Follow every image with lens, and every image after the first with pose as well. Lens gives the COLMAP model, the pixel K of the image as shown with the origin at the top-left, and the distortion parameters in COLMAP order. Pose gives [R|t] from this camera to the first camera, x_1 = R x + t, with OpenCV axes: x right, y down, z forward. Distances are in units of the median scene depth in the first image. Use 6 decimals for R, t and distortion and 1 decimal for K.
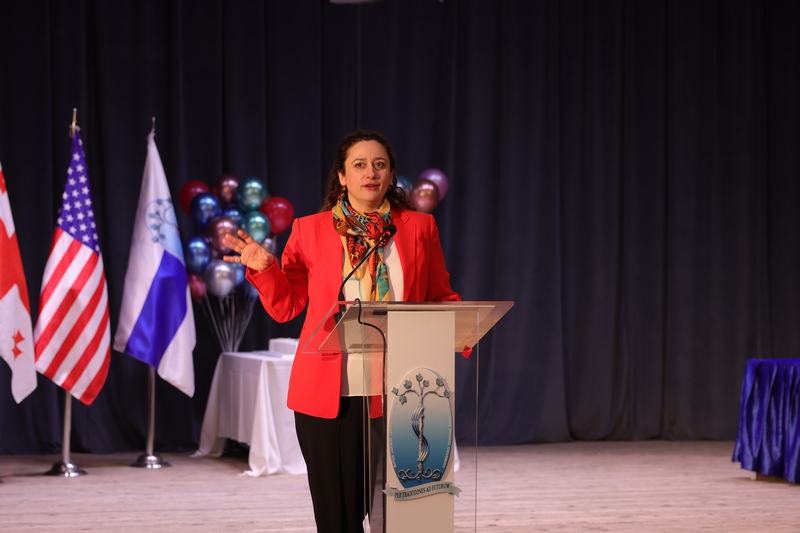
lens RADIAL K [[1925.8, 0, 400.0], [0, 1925.8, 266.5], [0, 0, 1]] dist [0.085402, 0.159277]
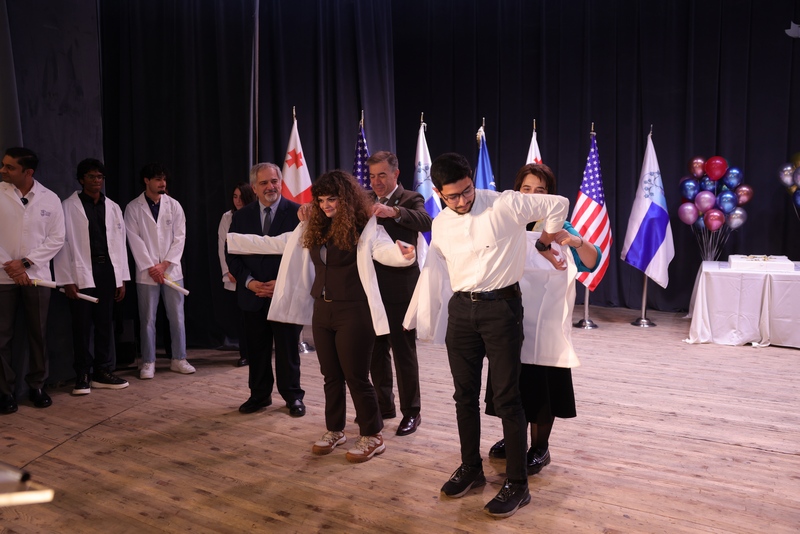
lens RADIAL K [[624.6, 0, 400.0], [0, 624.6, 267.0], [0, 0, 1]] dist [-0.005459, 0.008917]
pose [[0.730673, 0.057290, -0.680320, 0.098371], [0.011800, 0.995264, 0.096485, -0.007654], [0.682626, -0.078526, 0.726537, 0.460781]]
